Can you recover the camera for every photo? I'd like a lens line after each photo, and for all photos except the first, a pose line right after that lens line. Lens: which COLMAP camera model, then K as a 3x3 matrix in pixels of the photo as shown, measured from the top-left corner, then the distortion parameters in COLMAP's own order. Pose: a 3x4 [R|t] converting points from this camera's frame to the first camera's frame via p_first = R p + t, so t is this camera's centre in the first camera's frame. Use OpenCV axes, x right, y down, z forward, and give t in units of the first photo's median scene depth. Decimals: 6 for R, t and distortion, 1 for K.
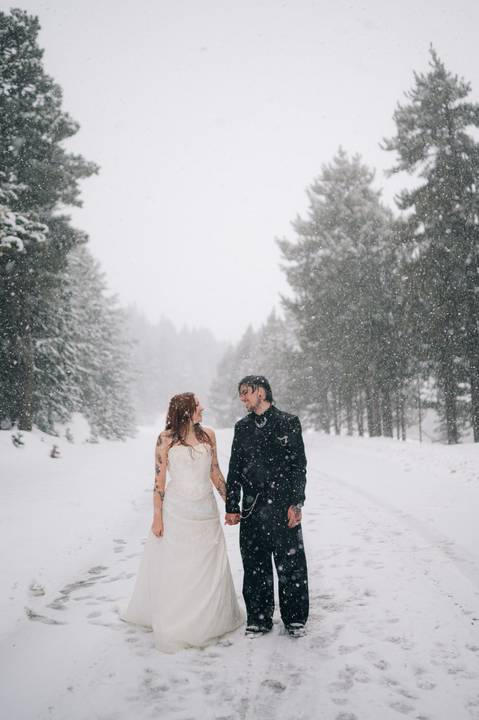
lens RADIAL K [[686.0, 0, 239.6], [0, 686.0, 363.5], [0, 0, 1]] dist [0.000613, -0.003036]
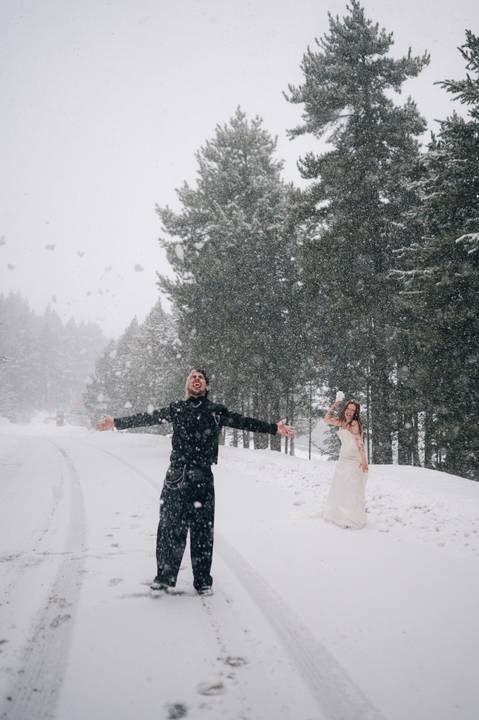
lens RADIAL K [[686.3, 0, 239.5], [0, 686.3, 360.0], [0, 0, 1]] dist [-0.003685, 0.000591]
pose [[0.986601, 0.056521, 0.153047, 0.037855], [-0.054959, 0.998385, -0.014419, 0.012233], [-0.153615, 0.005814, 0.988114, 0.170380]]
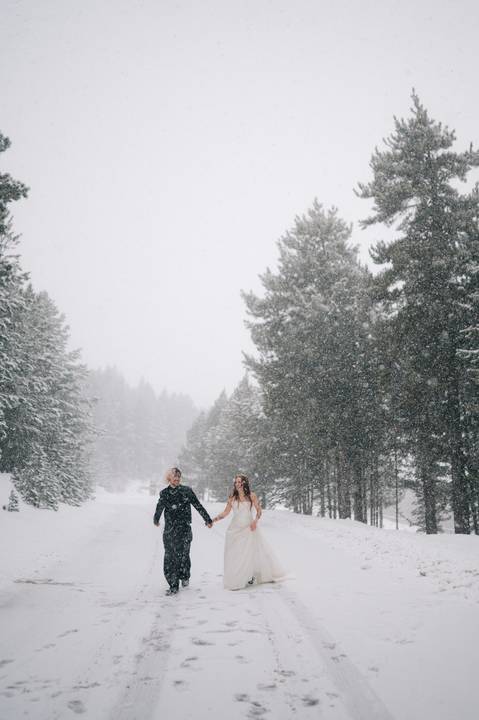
lens RADIAL K [[686.3, 0, 239.5], [0, 686.3, 360.0], [0, 0, 1]] dist [-0.003685, 0.000591]
pose [[0.998561, 0.050383, 0.018369, 0.040820], [-0.048138, 0.993090, -0.107025, 0.006167], [-0.023634, 0.105987, 0.994087, 0.109626]]
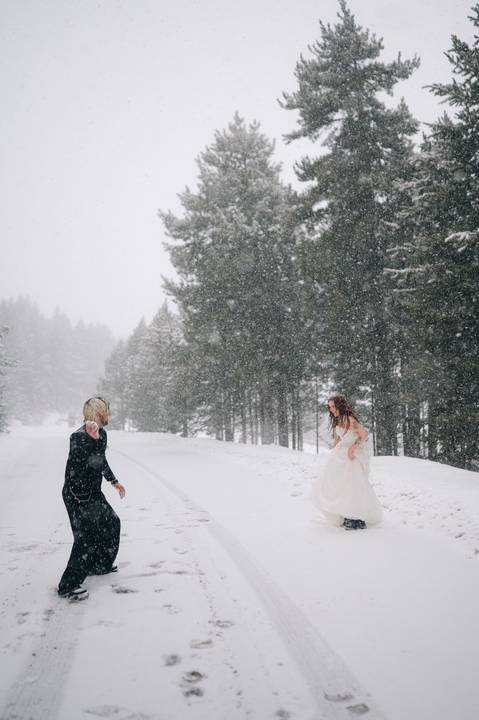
lens RADIAL K [[686.1, 0, 242.8], [0, 686.1, 358.3], [0, 0, 1]] dist [-0.006890, 0.004156]
pose [[0.989126, 0.029674, 0.144044, 0.040853], [-0.028274, 0.999531, -0.011759, 0.009717], [-0.144326, 0.007559, 0.989501, 0.144577]]
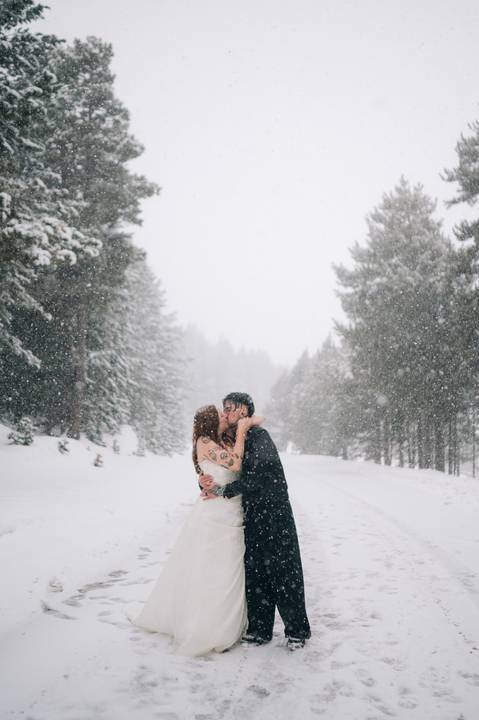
lens RADIAL K [[686.3, 0, 239.5], [0, 686.3, 360.0], [0, 0, 1]] dist [-0.003685, 0.000591]
pose [[0.994877, 0.054951, -0.084856, 0.011010], [-0.058198, 0.997645, -0.036285, 0.001964], [0.082662, 0.041038, 0.995732, -0.005855]]
